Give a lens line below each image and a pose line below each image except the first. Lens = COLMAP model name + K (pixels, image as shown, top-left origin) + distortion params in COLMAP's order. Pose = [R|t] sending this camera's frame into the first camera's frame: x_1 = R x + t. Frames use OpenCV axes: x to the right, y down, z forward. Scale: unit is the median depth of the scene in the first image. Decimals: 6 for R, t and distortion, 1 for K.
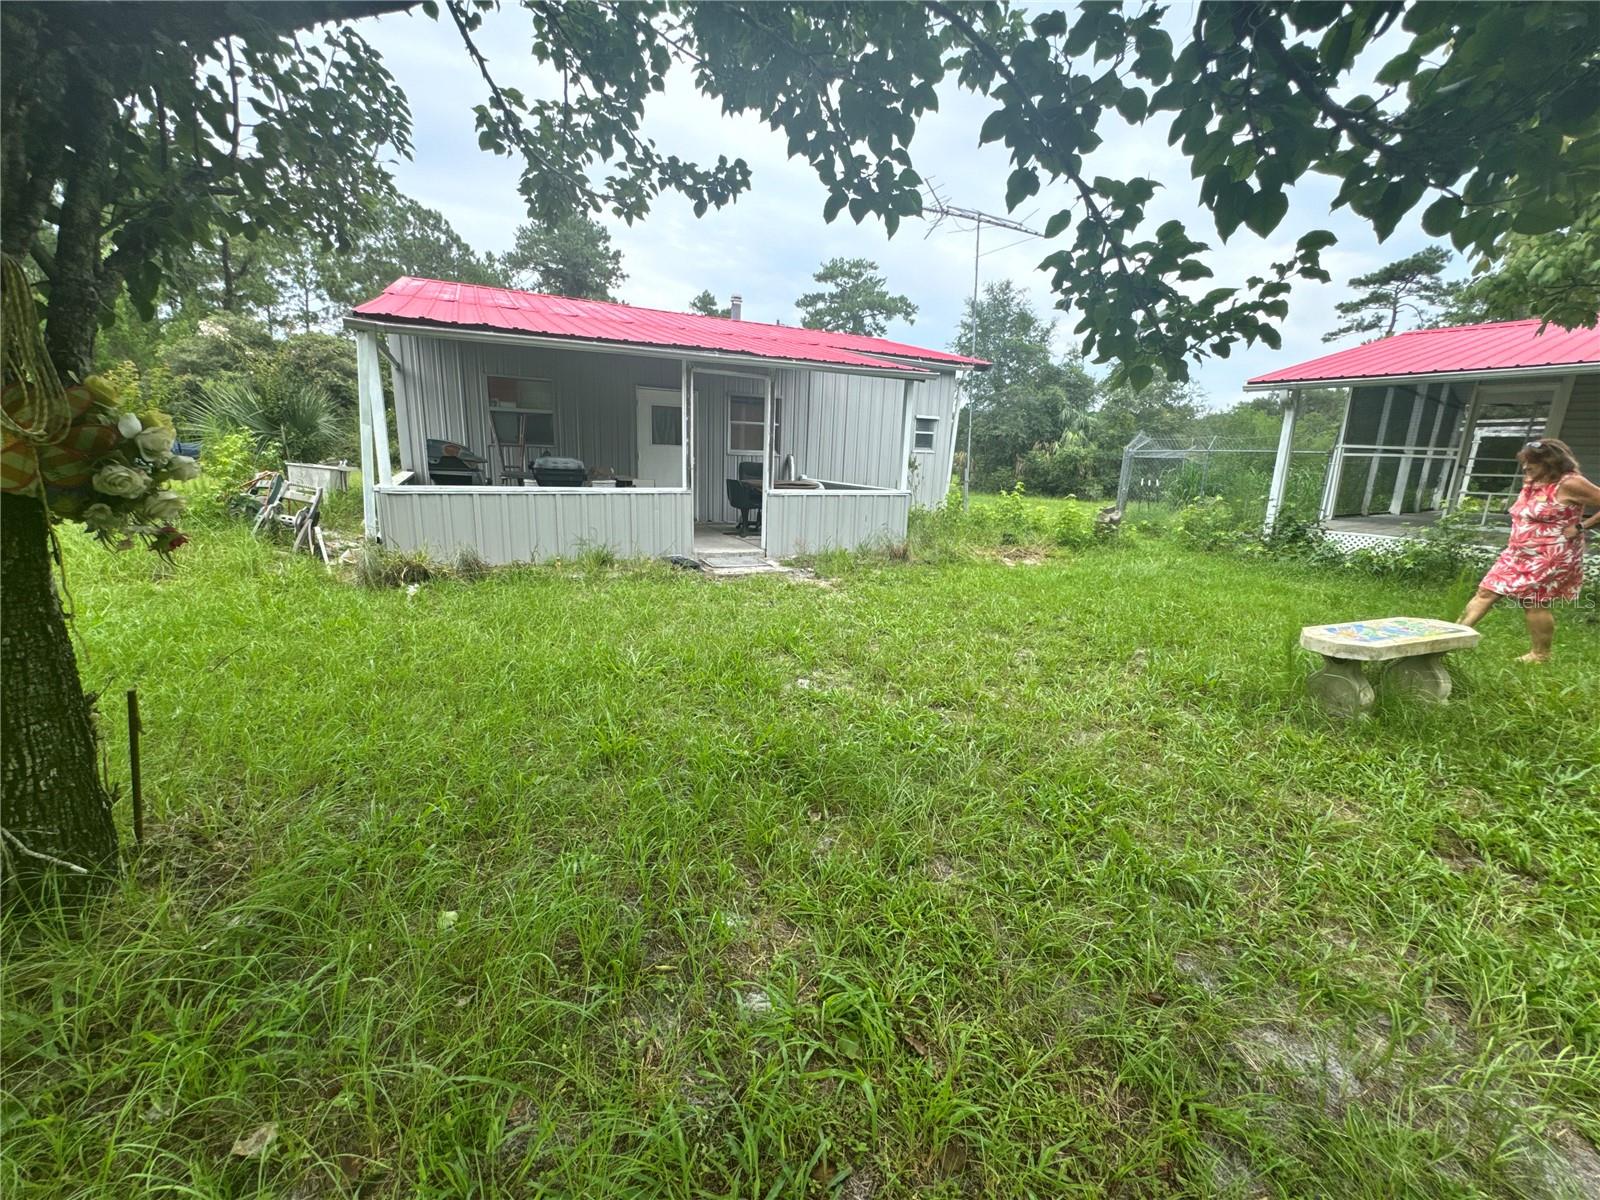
lens RADIAL K [[639.6, 0, 800.0], [0, 639.6, 600.0], [0, 0, 1]] dist [-0.003670, 0.000061]
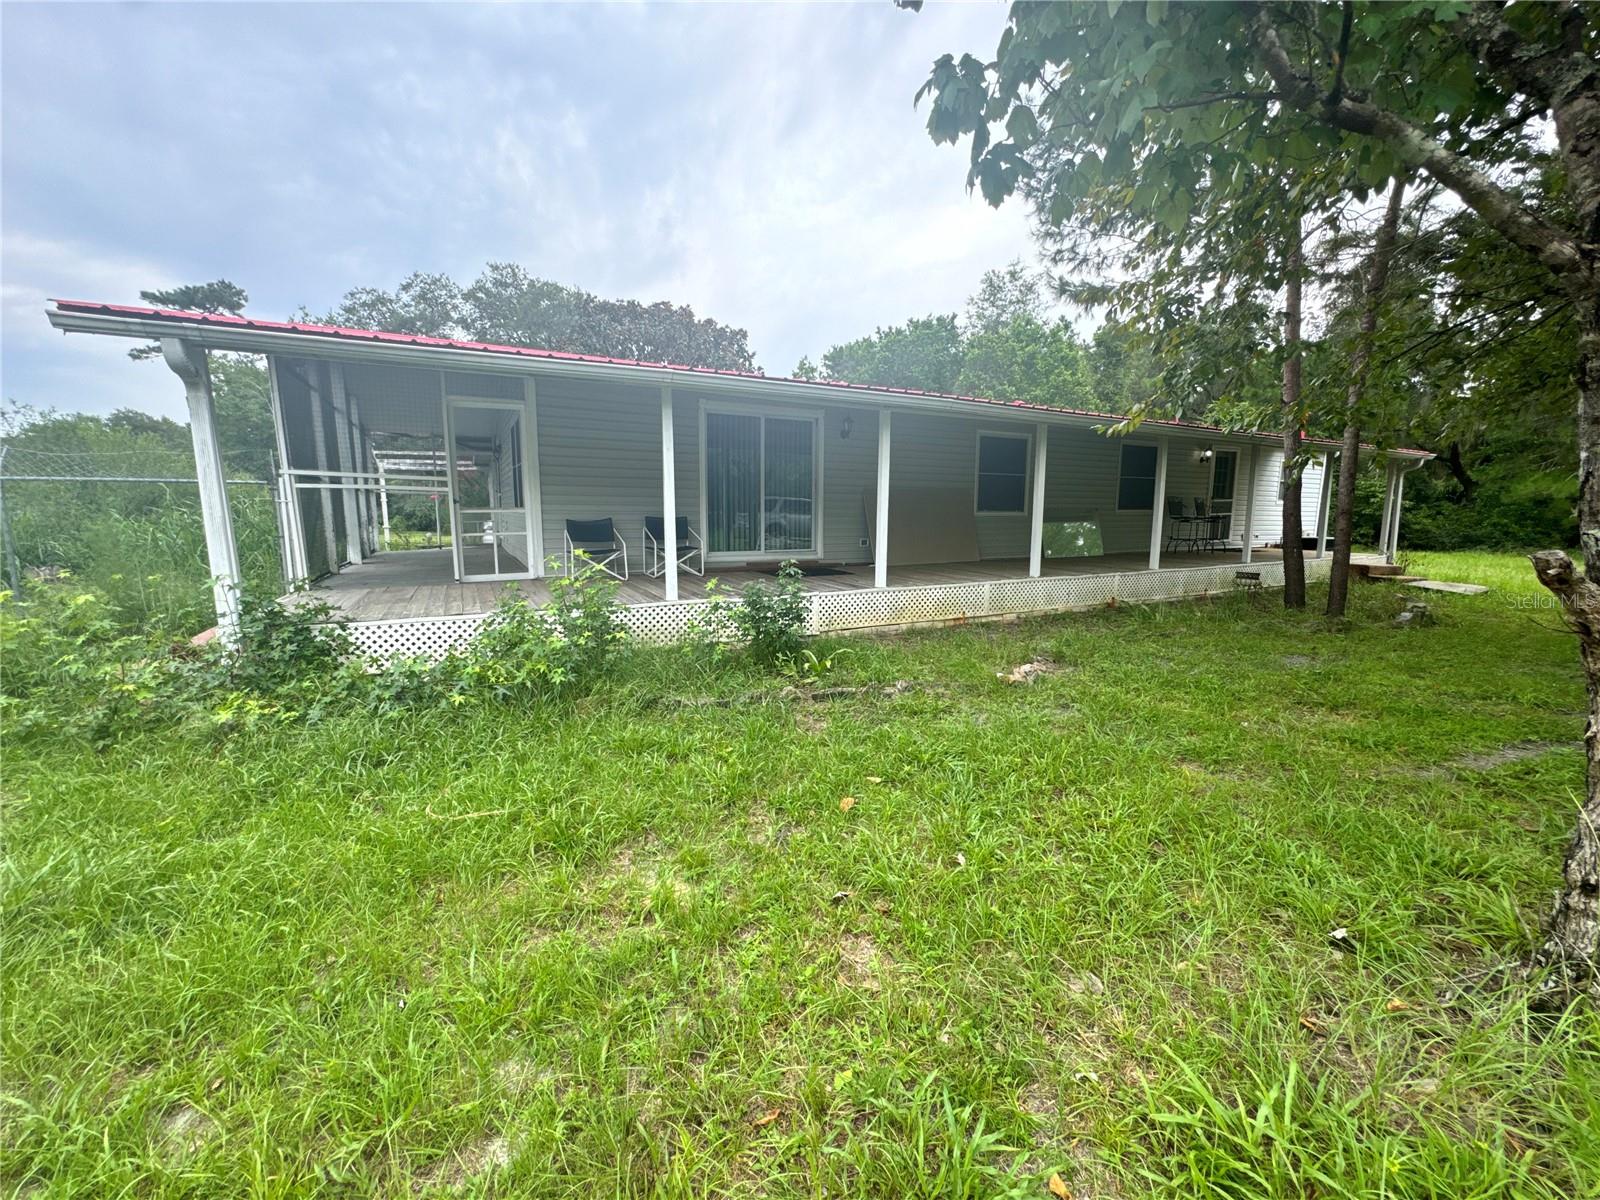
lens RADIAL K [[639.6, 0, 800.0], [0, 639.6, 600.0], [0, 0, 1]] dist [-0.003670, 0.000061]
pose [[0.122308, -0.170045, 0.977817, 0.240009], [0.223043, 0.964722, 0.139869, -0.081373], [-0.967105, 0.200988, 0.155921, 0.373399]]
